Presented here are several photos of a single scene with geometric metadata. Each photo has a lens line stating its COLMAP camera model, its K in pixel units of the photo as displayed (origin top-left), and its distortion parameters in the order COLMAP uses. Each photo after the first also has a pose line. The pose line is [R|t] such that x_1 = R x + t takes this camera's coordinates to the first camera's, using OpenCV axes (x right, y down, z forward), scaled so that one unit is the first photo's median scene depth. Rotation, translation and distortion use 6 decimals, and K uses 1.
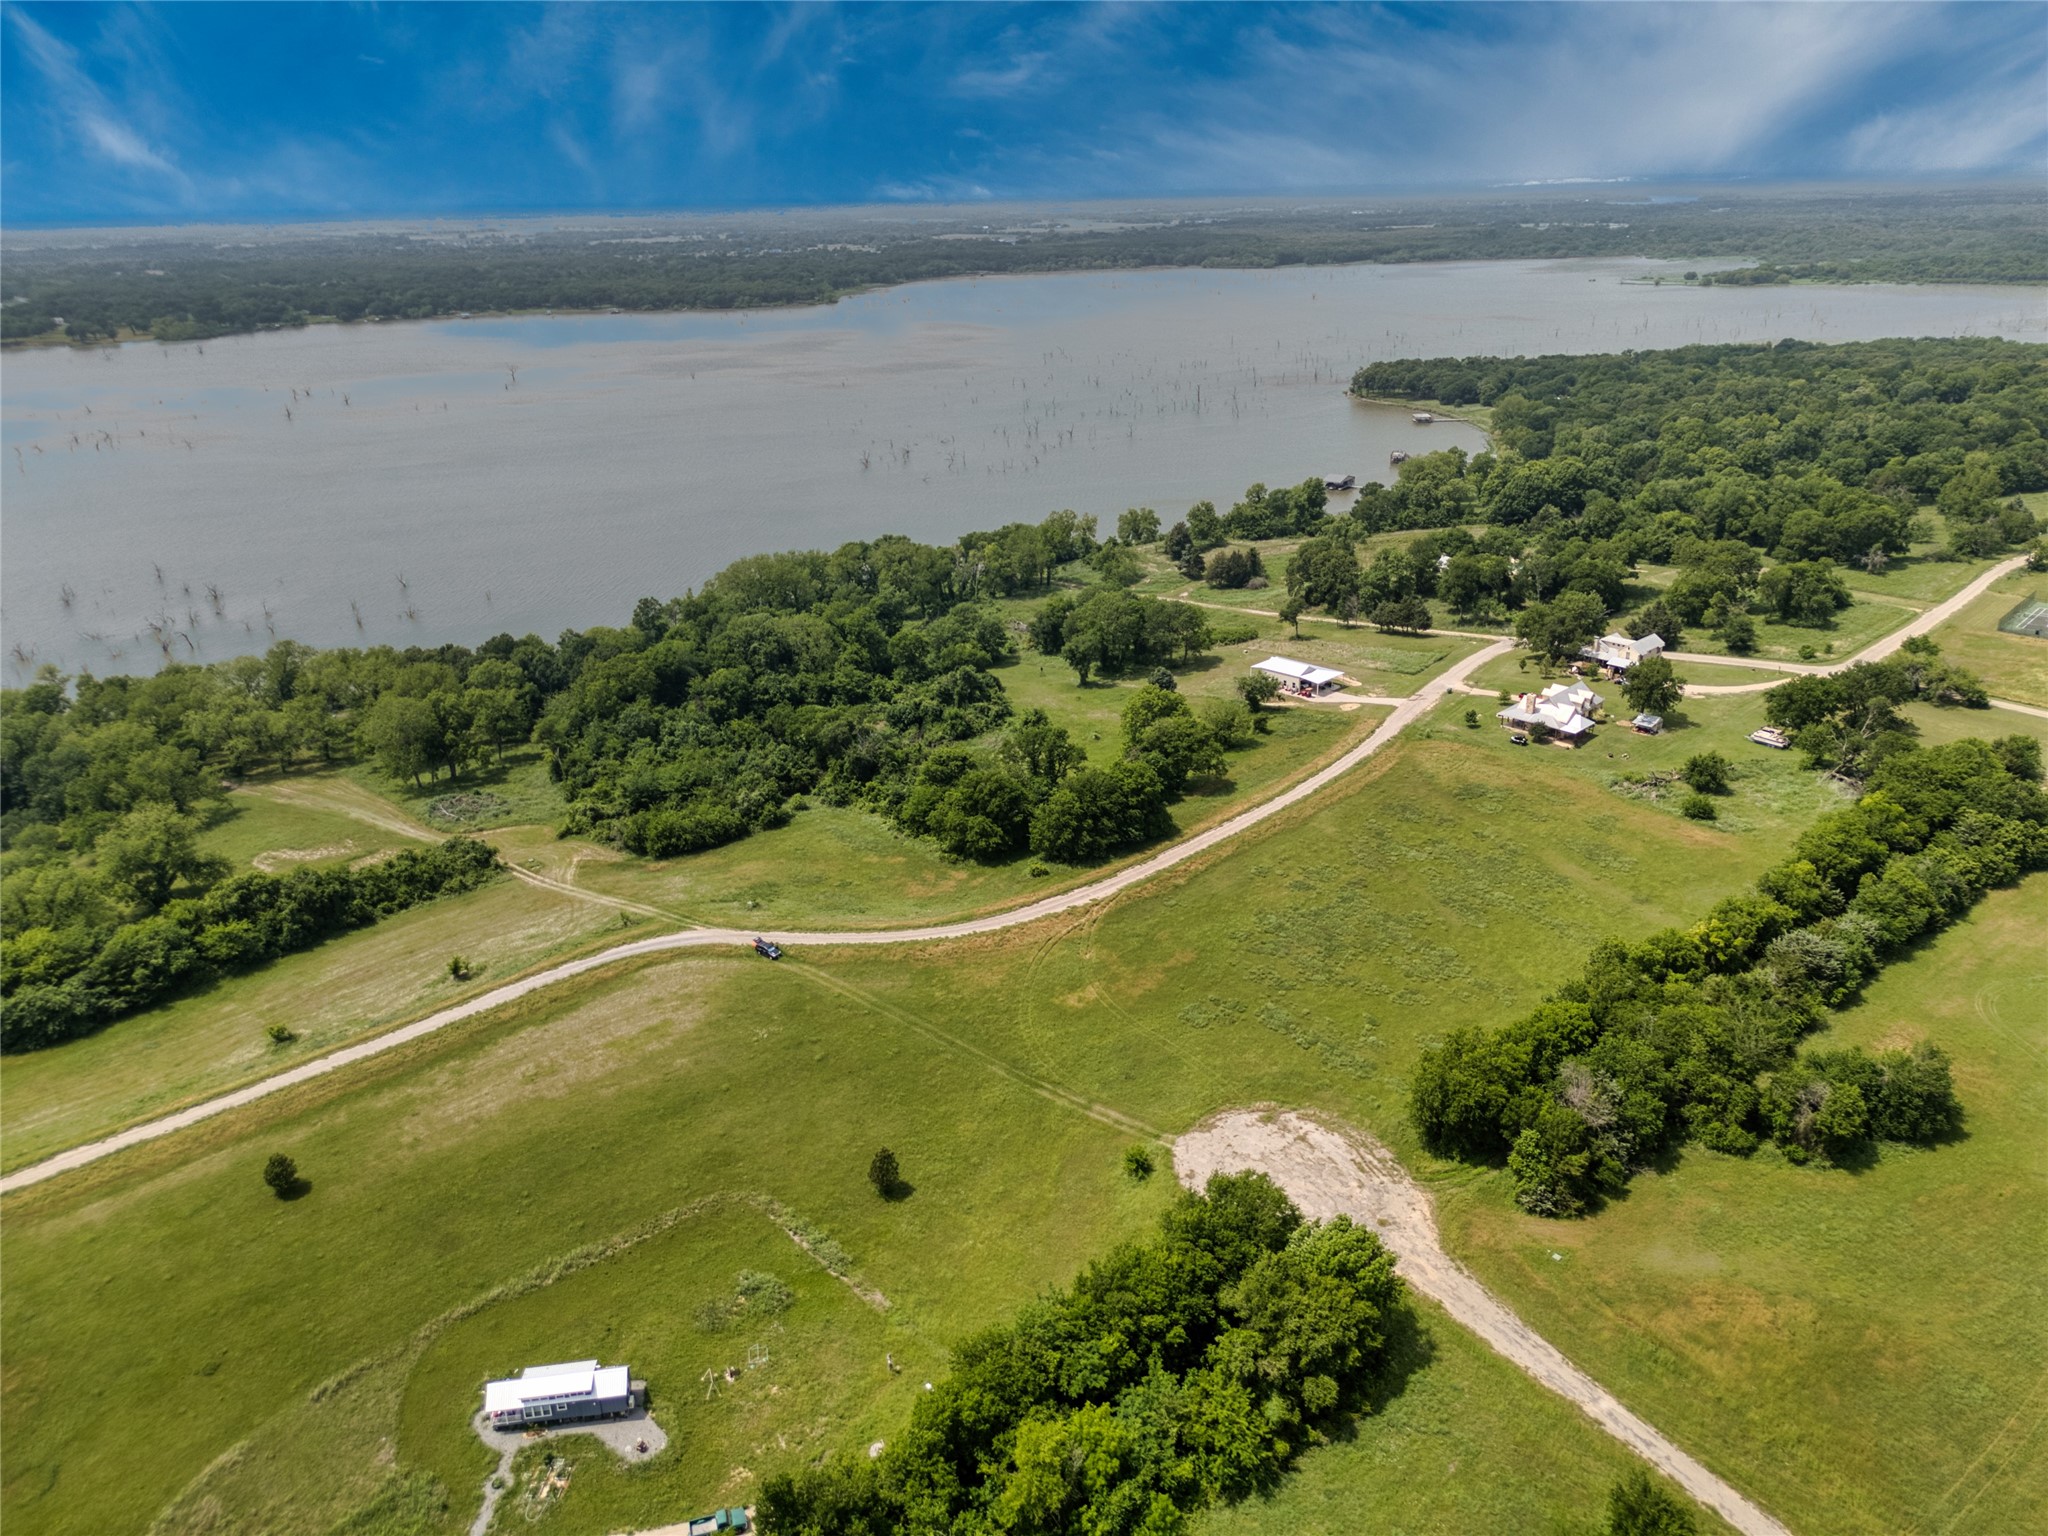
lens RADIAL K [[1442.6, 0, 1027.8], [0, 1442.6, 760.7], [0, 0, 1]] dist [0.055337, -0.042641]
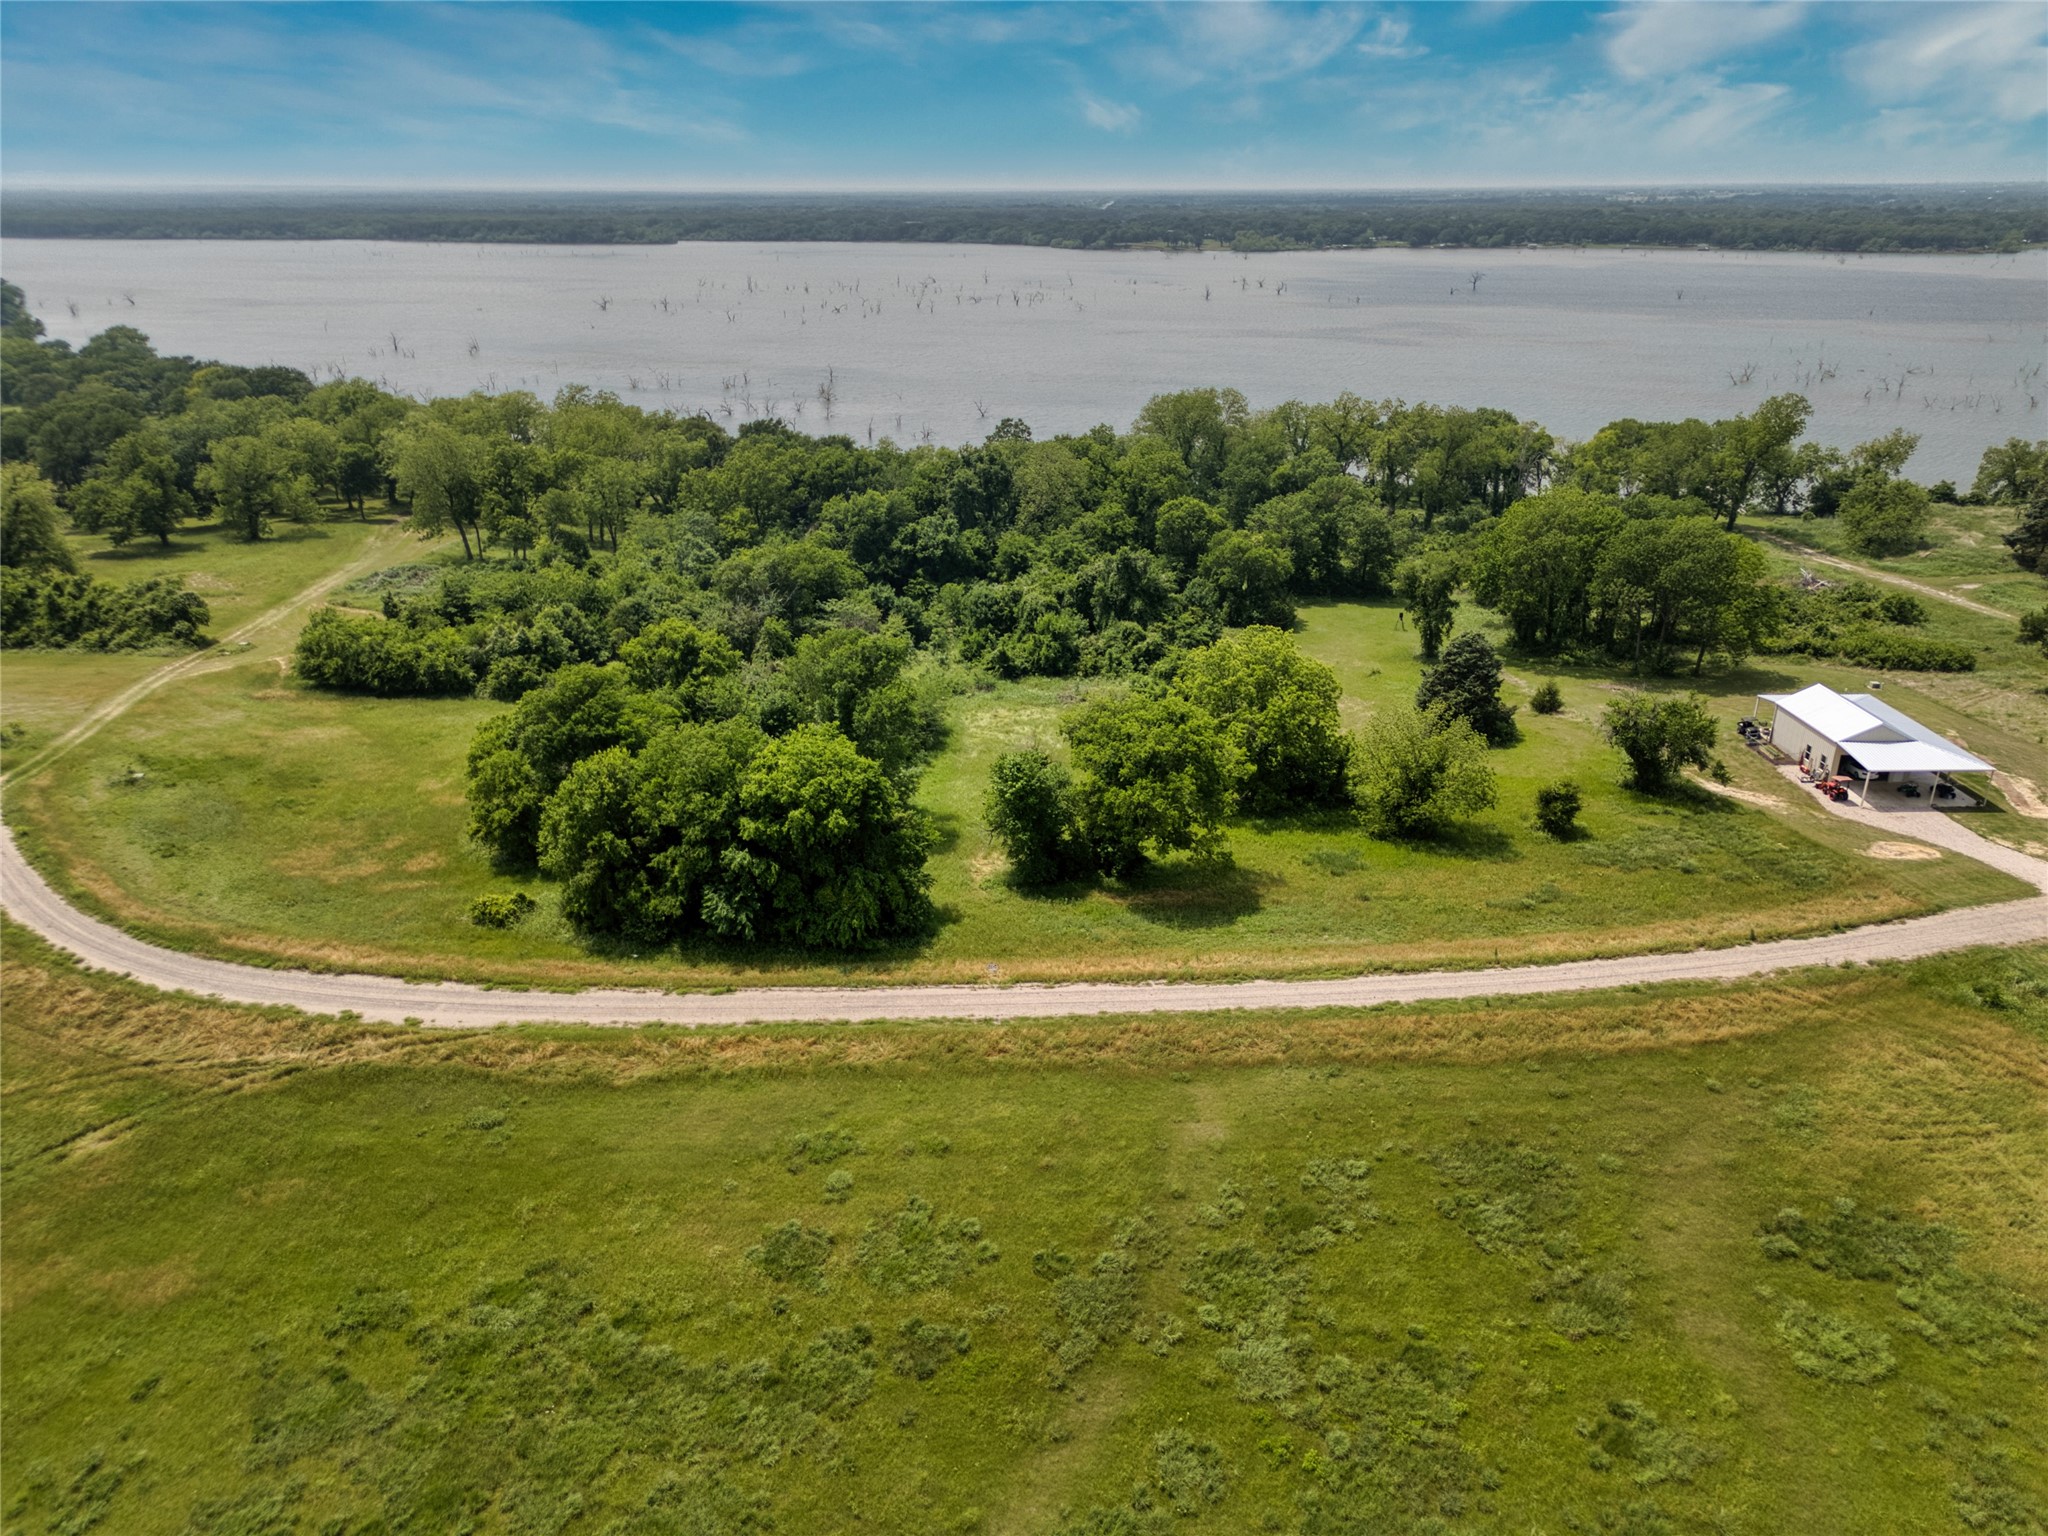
lens RADIAL K [[1442.6, 0, 1037.6], [0, 1442.6, 773.4], [0, 0, 1]] dist [0.055337, -0.042641]
pose [[0.726379, 0.279502, -0.627896, 0.342735], [-0.269150, 0.956290, 0.114319, -0.047037], [0.632402, 0.085959, 0.769856, 0.717754]]
